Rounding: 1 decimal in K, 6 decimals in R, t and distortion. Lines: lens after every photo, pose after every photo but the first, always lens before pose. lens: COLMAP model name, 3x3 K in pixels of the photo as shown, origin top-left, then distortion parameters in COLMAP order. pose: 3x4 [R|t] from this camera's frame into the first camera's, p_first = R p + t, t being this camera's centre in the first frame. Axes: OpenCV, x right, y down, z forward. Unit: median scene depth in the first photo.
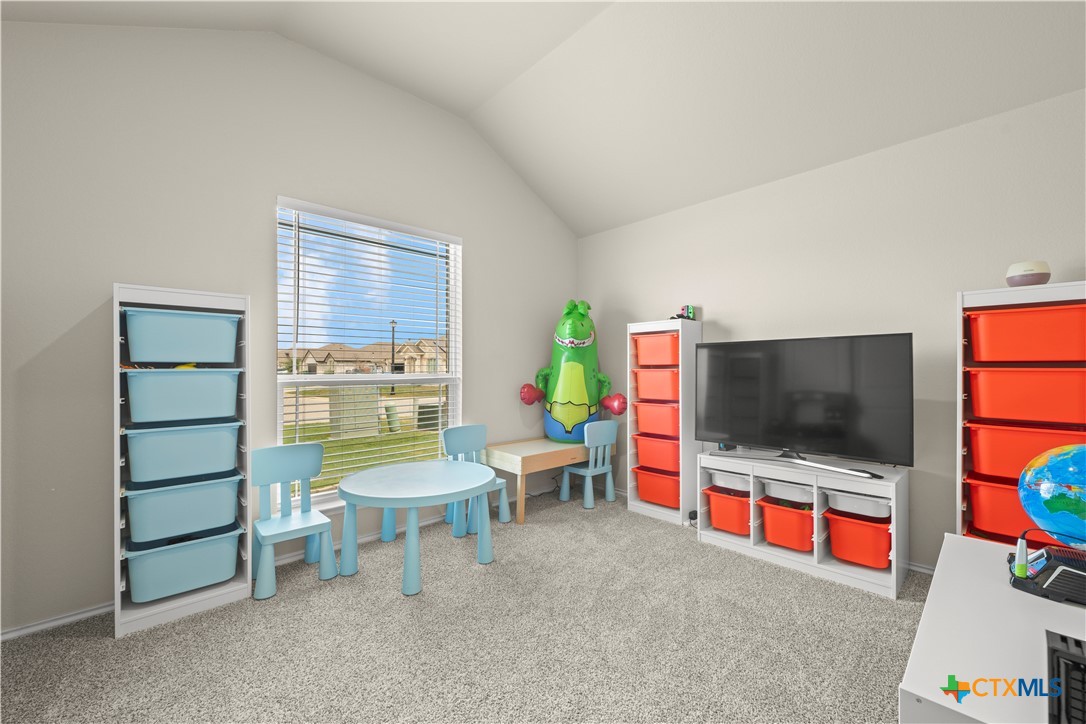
lens RADIAL K [[426.8, 0, 548.7], [0, 426.8, 366.2], [0, 0, 1]] dist [0.000596, -0.000147]
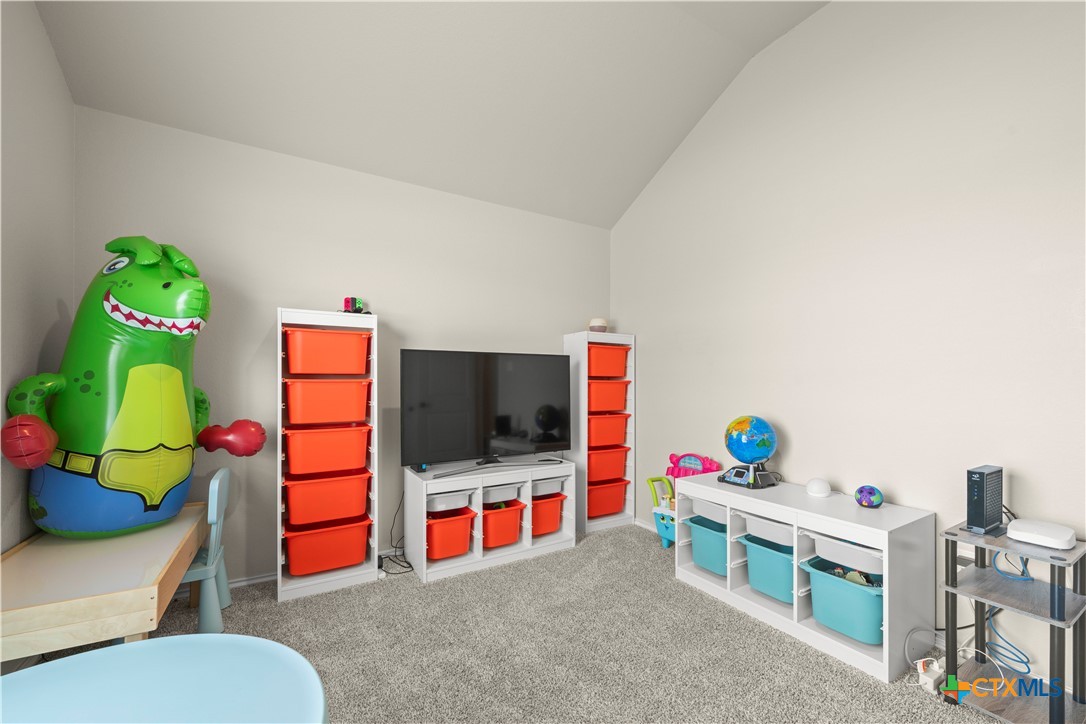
lens RADIAL K [[437.7, 0, 544.9], [0, 437.7, 384.7], [0, 0, 1]] dist [0.018229, -0.000017]
pose [[0.229012, -0.001539, 0.973422, -0.440248], [-0.006983, 0.999970, 0.003224, 0.011478], [-0.973398, -0.007536, 0.228995, 0.572487]]
